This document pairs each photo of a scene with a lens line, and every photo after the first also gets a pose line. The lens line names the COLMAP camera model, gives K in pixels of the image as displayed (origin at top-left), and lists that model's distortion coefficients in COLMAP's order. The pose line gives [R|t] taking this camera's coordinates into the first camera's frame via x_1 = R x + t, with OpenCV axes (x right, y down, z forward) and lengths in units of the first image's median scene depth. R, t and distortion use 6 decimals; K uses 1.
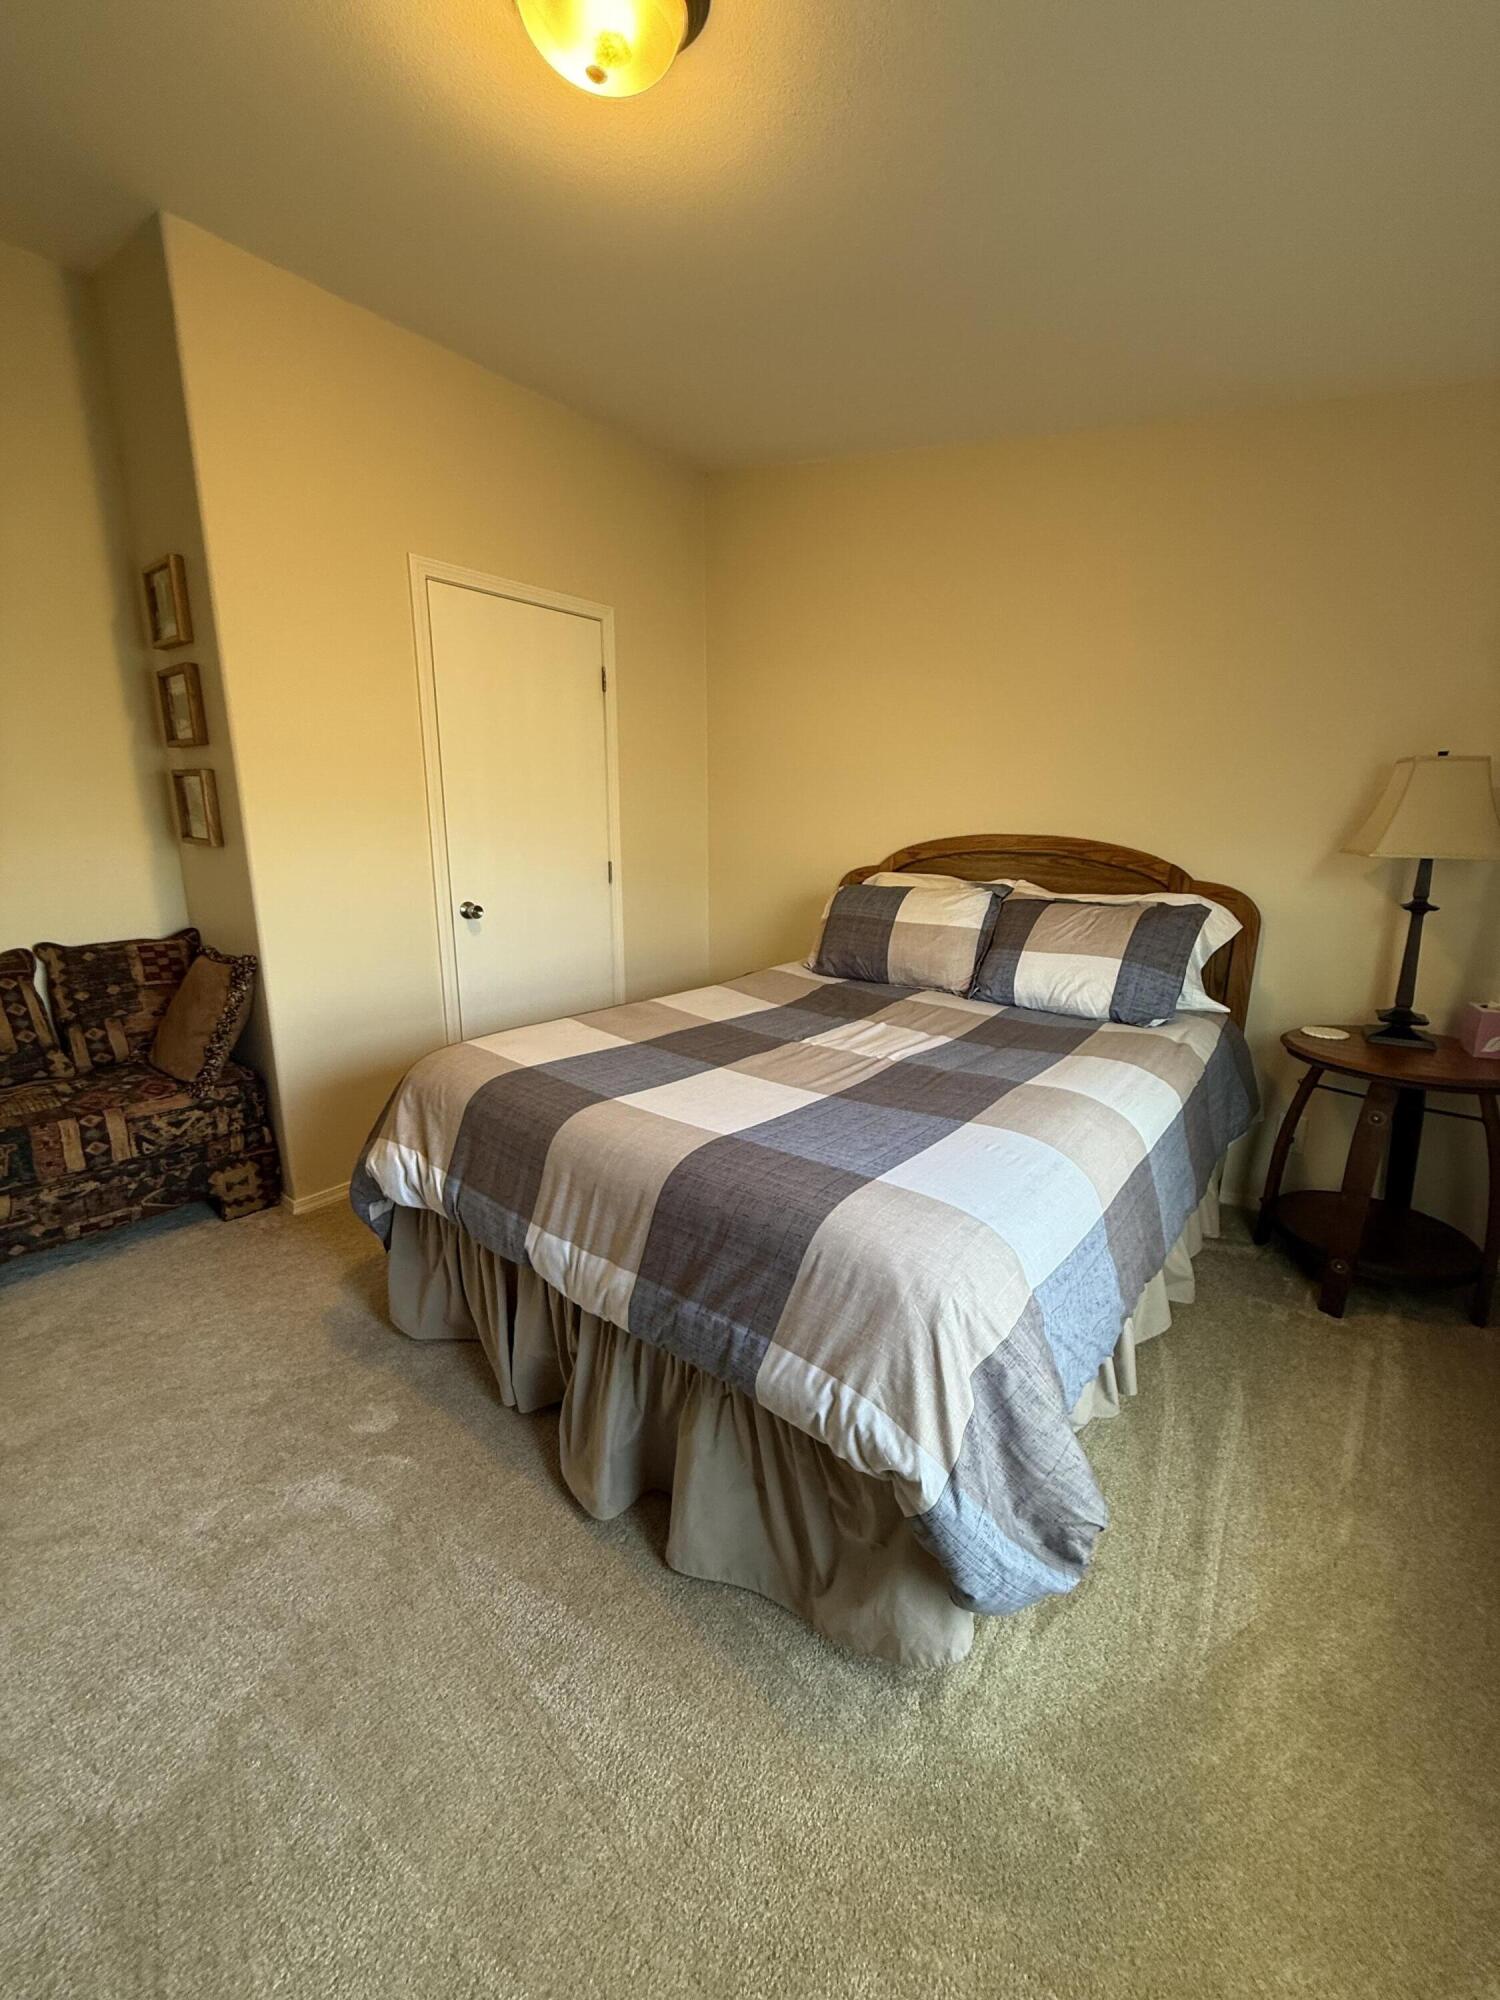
lens RADIAL K [[790.4, 0, 750.0], [0, 790.4, 1000.0], [0, 0, 1]] dist [-0.000221, -0.000186]
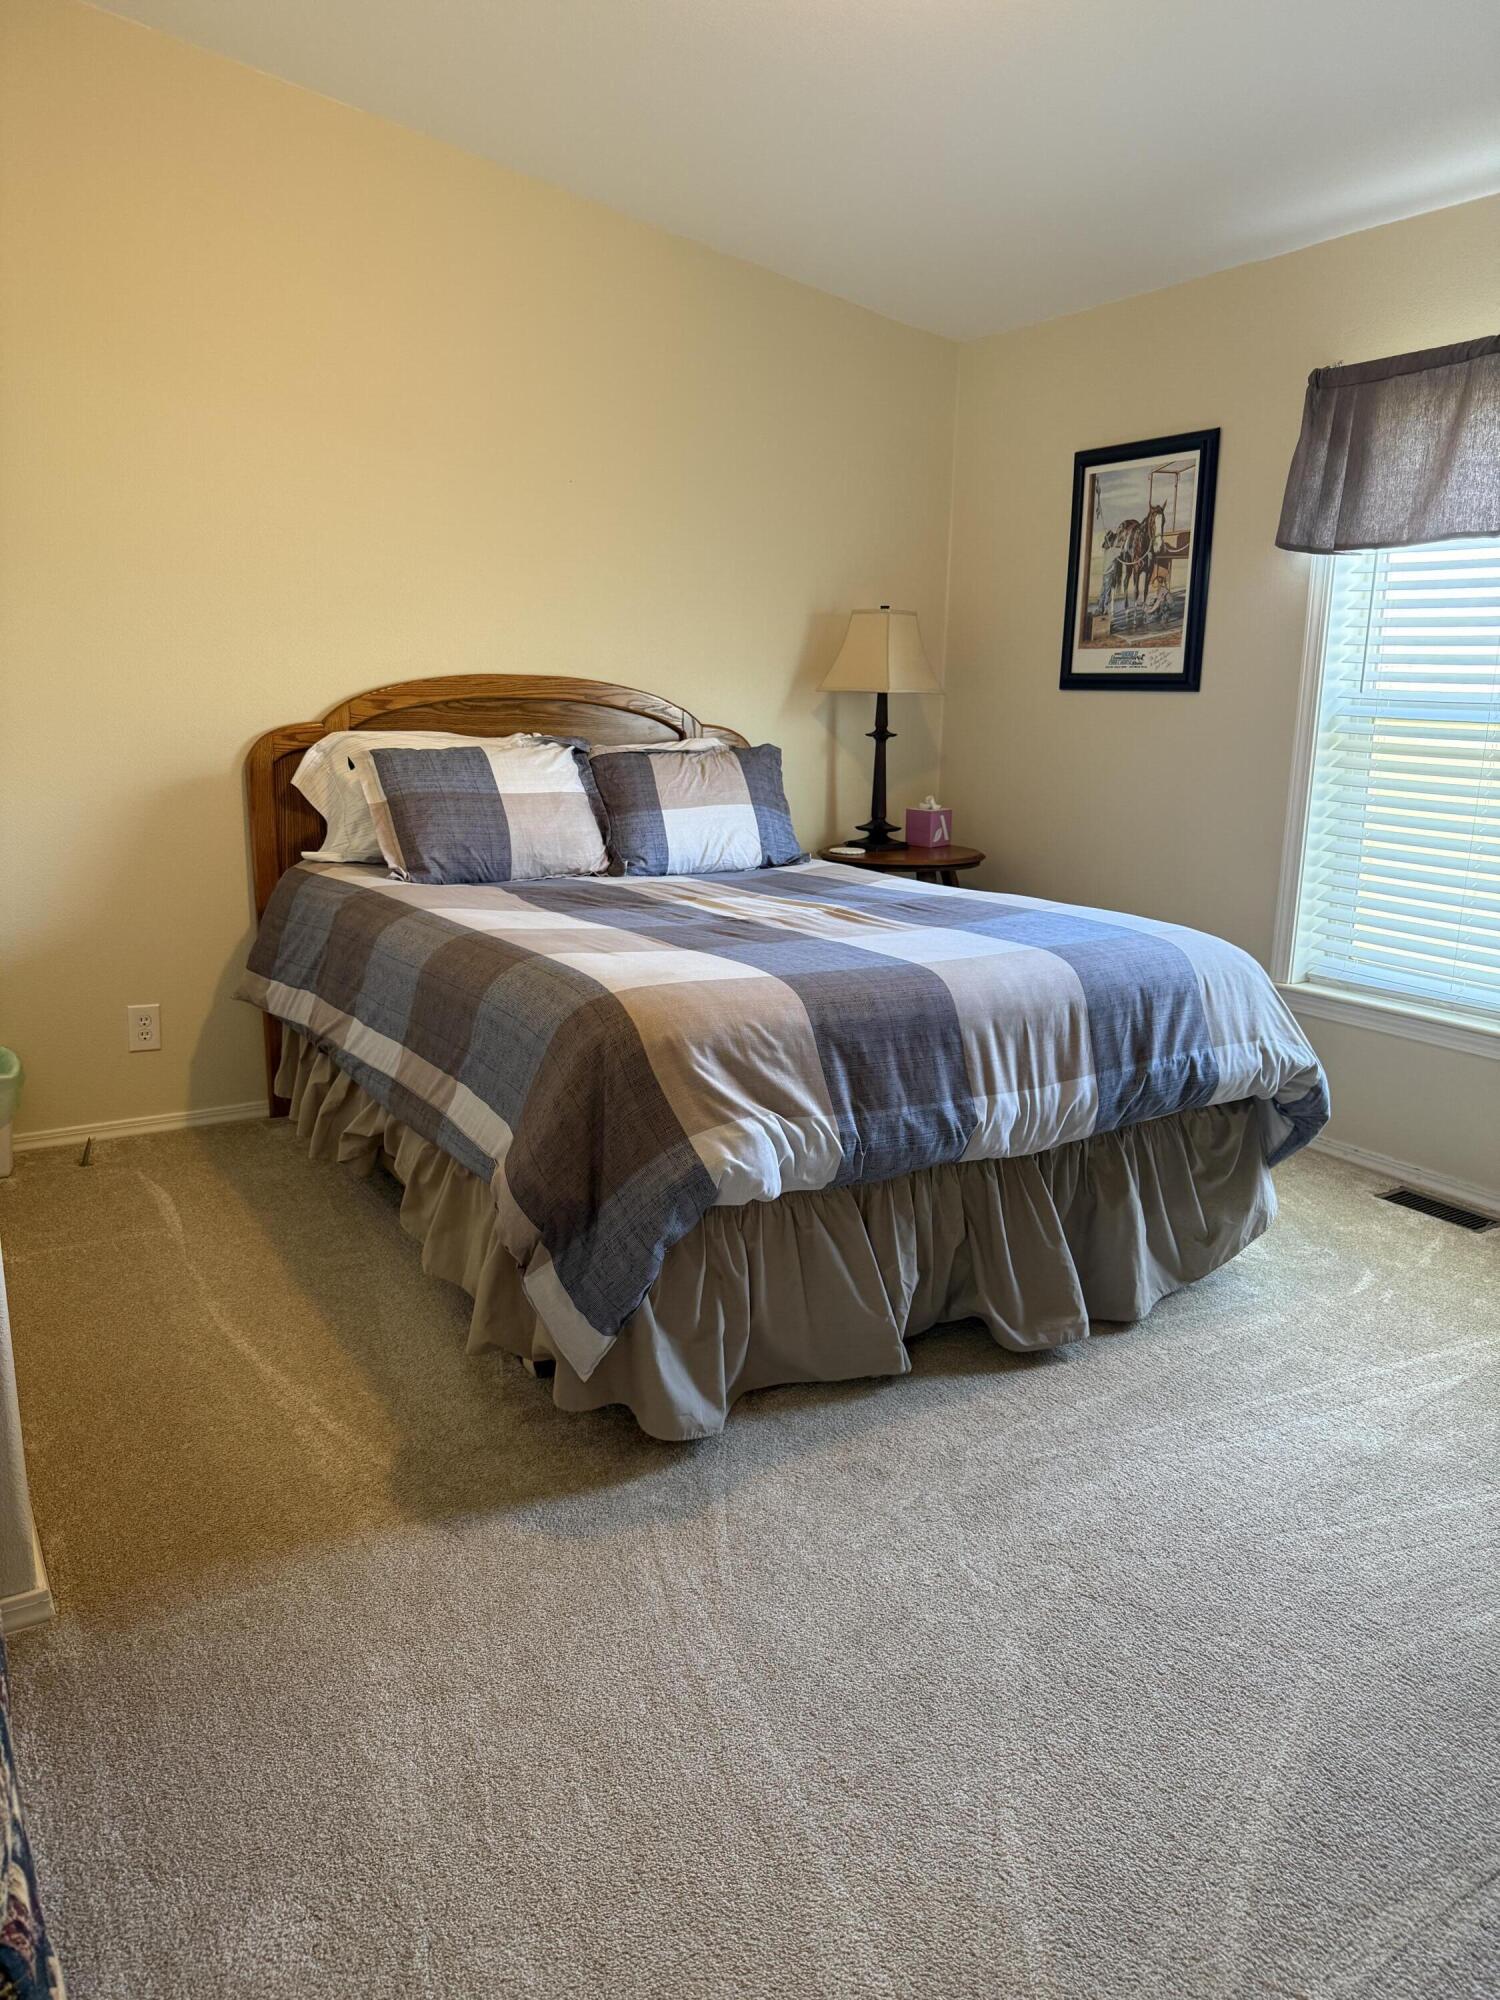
lens RADIAL K [[1436.6, 0, 750.0], [0, 1436.6, 1000.0], [0, 0, 1]] dist [0.016953, -0.020045]
pose [[0.332780, -0.204647, 0.920531, -1.298616], [0.196340, 0.969812, 0.144624, -0.080483], [-0.922338, 0.132609, 0.362915, 0.438545]]
